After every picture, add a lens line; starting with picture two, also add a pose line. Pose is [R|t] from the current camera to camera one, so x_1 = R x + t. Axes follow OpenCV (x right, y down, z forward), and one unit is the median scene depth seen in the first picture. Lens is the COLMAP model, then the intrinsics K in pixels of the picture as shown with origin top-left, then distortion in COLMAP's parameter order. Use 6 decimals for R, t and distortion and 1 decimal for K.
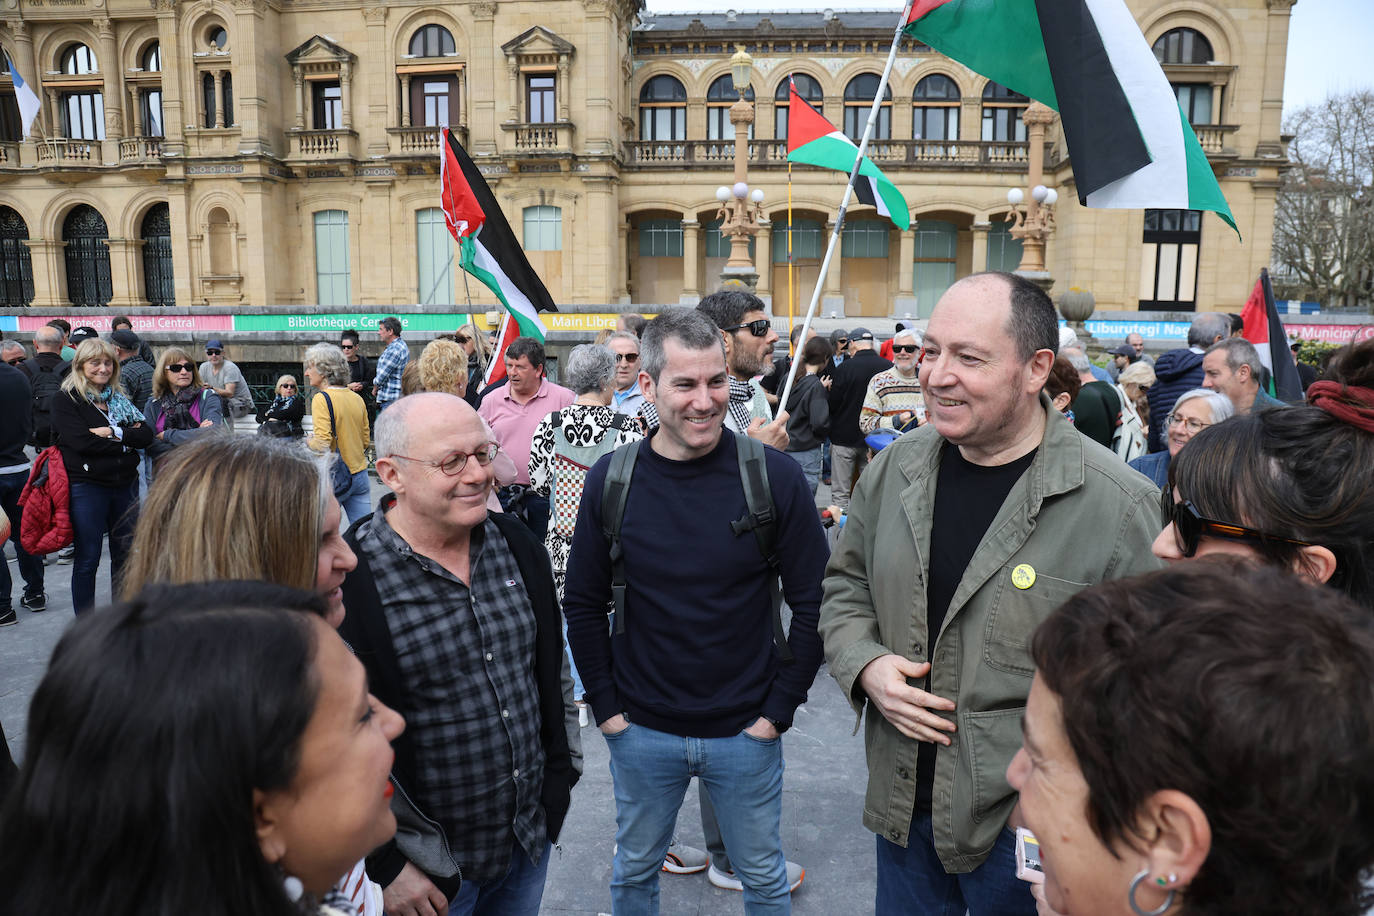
lens RADIAL K [[928.3, 0, 703.1], [0, 928.3, 465.8], [0, 0, 1]] dist [-0.128378, 0.071472]
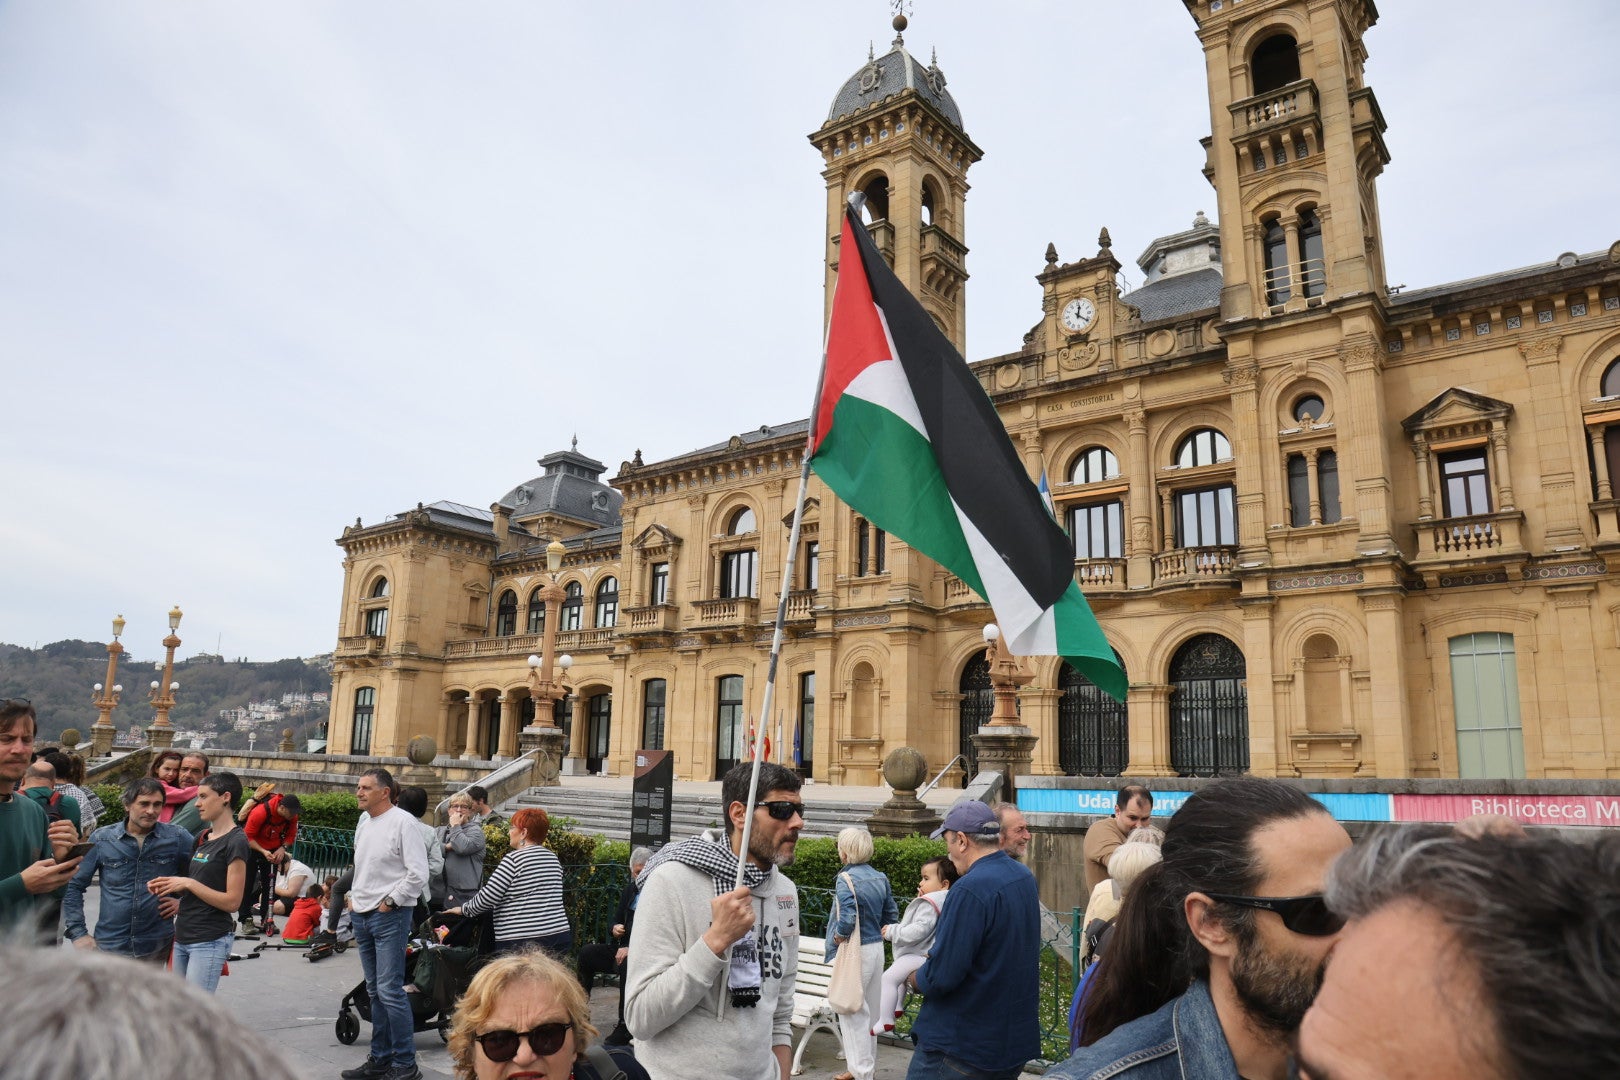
lens RADIAL K [[1094.5, 0, 829.0], [0, 1094.5, 549.1], [0, 0, 1]] dist [-0.128378, 0.071472]
pose [[0.838370, -0.101723, -0.535527, -0.406051], [-0.106432, 0.932978, -0.343838, -0.027217], [0.534611, 0.345260, 0.771354, 0.138495]]
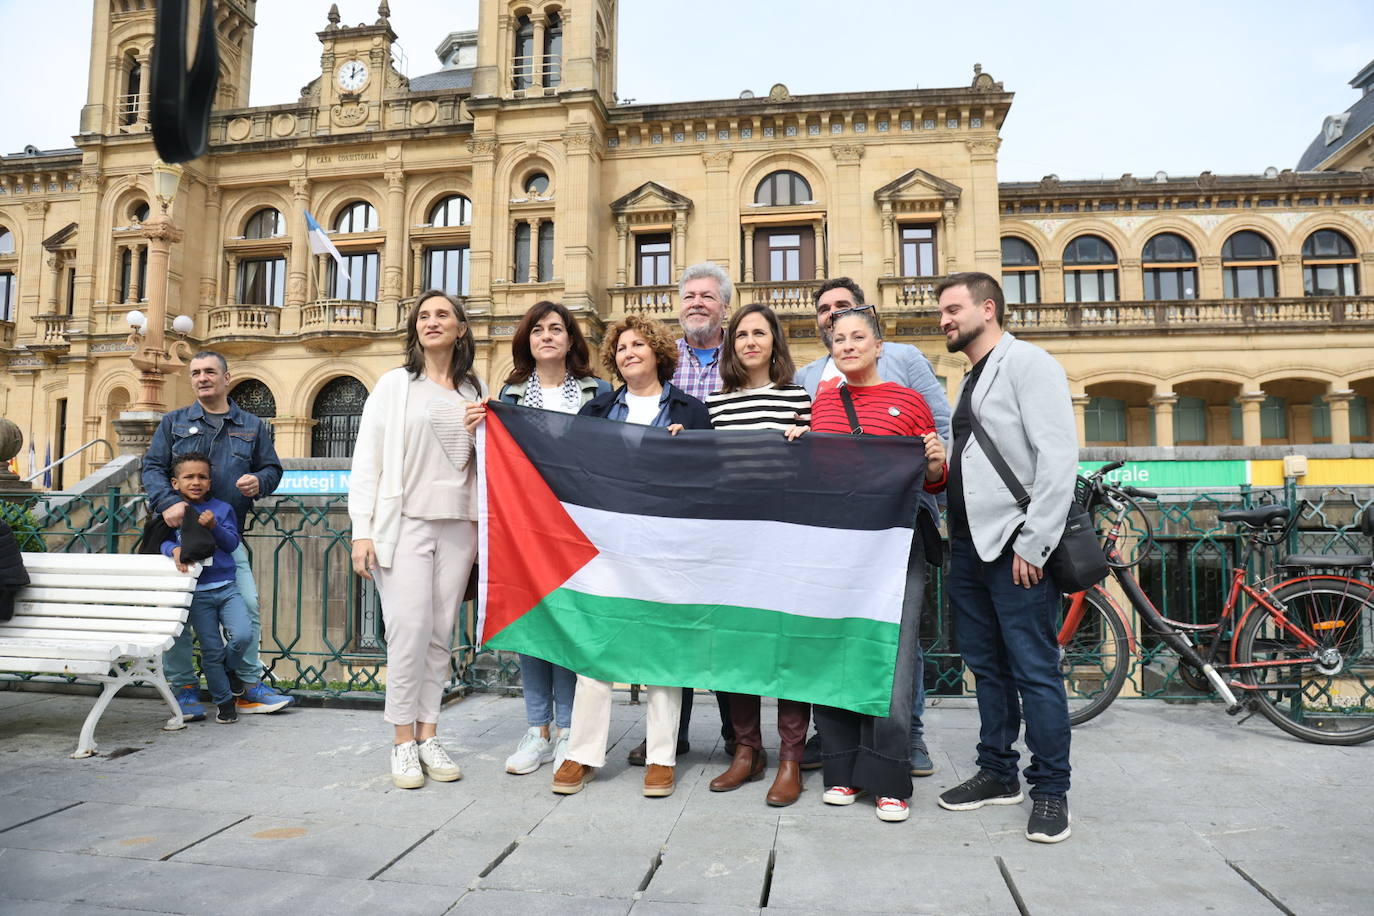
lens RADIAL K [[928.3, 0, 703.1], [0, 928.3, 465.8], [0, 0, 1]] dist [-0.128378, 0.071472]
pose [[0.998508, -0.013540, -0.052892, -0.333229], [0.000609, 0.971463, -0.237191, -0.007929], [0.054594, 0.236805, 0.970022, 0.206725]]
